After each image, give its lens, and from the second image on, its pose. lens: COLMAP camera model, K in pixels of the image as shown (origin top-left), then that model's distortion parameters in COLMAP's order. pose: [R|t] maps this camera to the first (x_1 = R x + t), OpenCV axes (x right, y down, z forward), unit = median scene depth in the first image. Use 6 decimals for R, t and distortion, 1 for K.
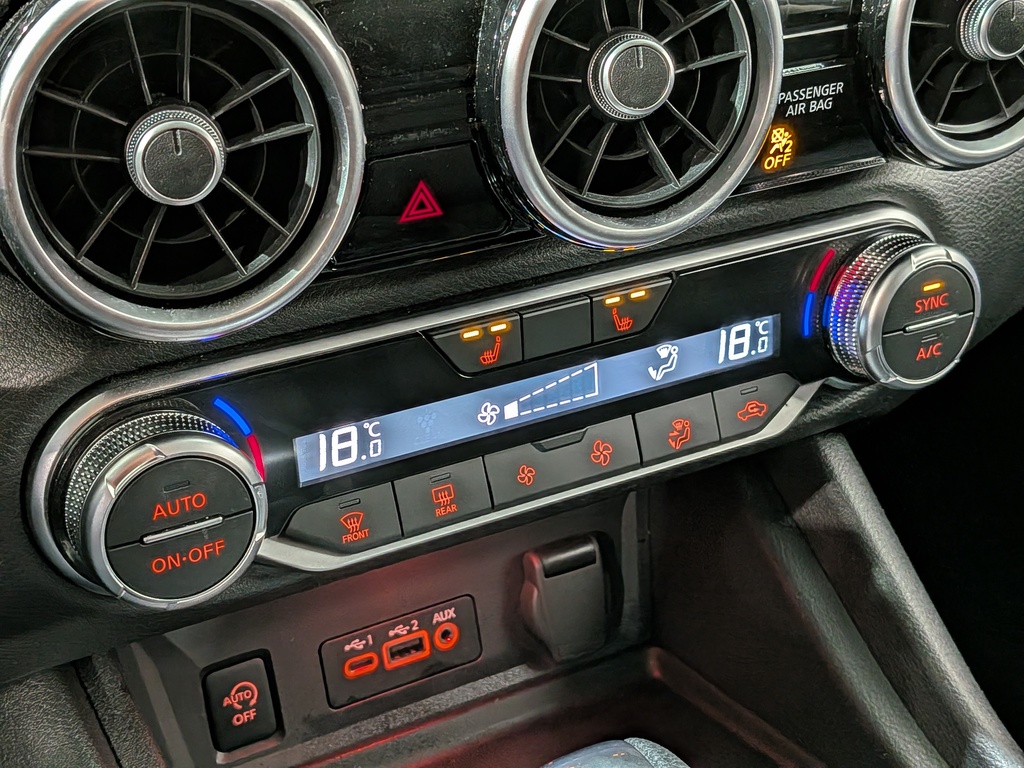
lens RADIAL K [[1509.7, 0, 475.1], [0, 1509.7, 394.9], [0, 0, 1]] dist [0.098581, 0.000000]
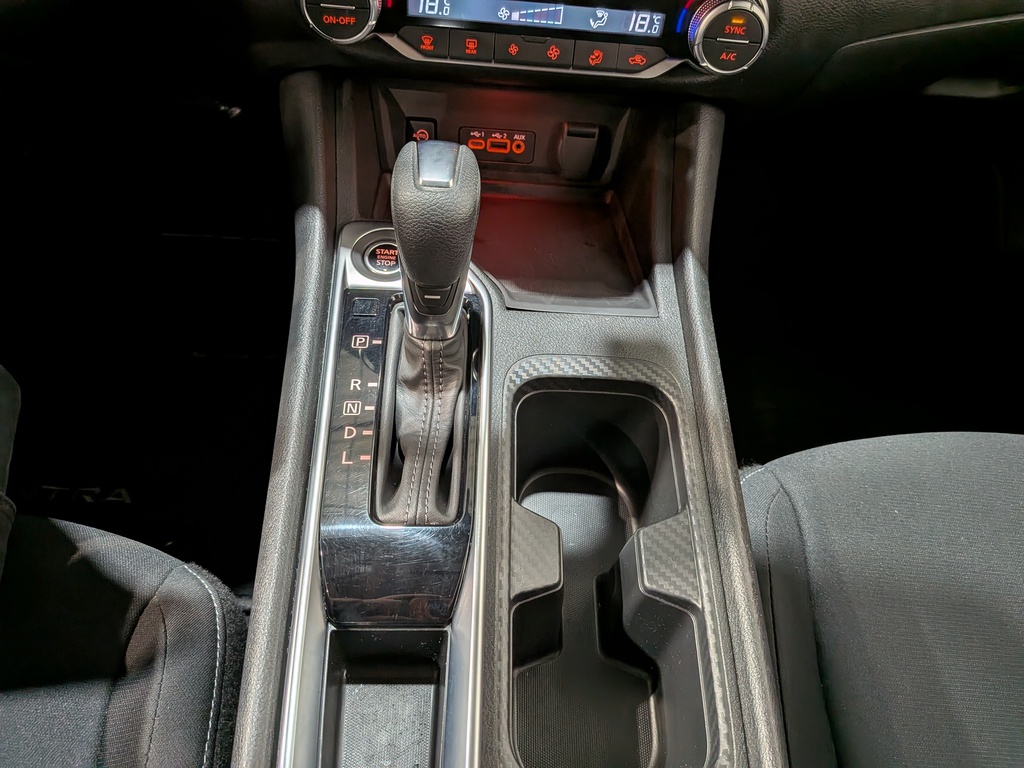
lens RADIAL K [[753.5, 0, 523.2], [0, 753.5, 380.7], [0, 0, 1]] dist [0.056555, -0.103632]
pose [[0.891494, 0.396509, -0.219132, 0.485119], [-0.302116, 0.880779, 0.364629, 0.071118], [0.337586, -0.258862, 0.905001, -0.125901]]
